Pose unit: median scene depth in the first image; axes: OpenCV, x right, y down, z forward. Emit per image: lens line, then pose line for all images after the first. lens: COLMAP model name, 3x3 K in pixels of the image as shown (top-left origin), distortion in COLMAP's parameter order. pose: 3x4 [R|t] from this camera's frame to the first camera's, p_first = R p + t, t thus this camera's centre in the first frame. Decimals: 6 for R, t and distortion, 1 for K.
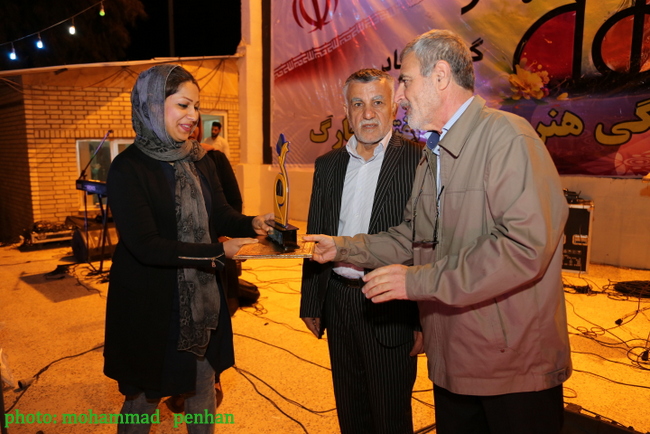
lens RADIAL K [[485.6, 0, 322.5], [0, 485.6, 215.3], [0, 0, 1]] dist [-0.086697, 0.065540]
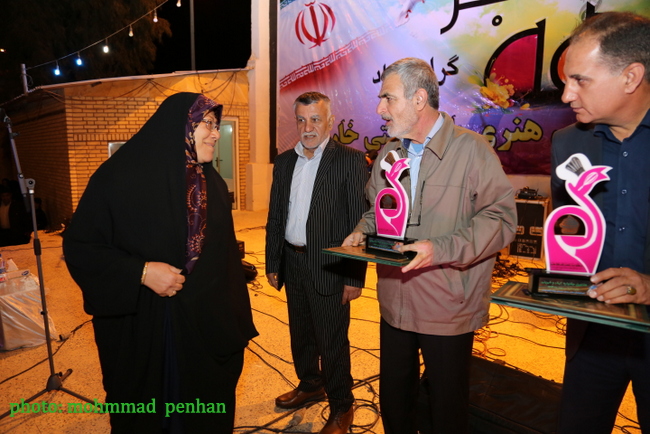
lens RADIAL K [[444.0, 0, 322.8], [0, 444.0, 219.4], [0, 0, 1]] dist [-0.122639, 0.068494]
pose [[0.999697, 0.008832, -0.022995, 0.035129], [-0.008380, 0.999771, 0.019673, 0.005443], [0.023164, -0.019474, 0.999542, -0.049499]]
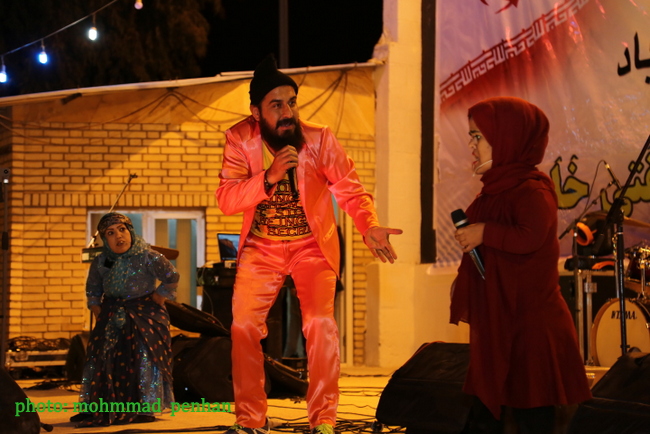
lens RADIAL K [[1516.0, 0, 325.0], [0, 1516.0, 217.0], [0, 0, 1]] dist [0.467524, -0.284994]
pose [[0.947214, -0.022777, -0.319791, 0.383718], [-0.046670, 0.977052, -0.207826, 0.238999], [0.317186, 0.211780, 0.924415, -0.689539]]
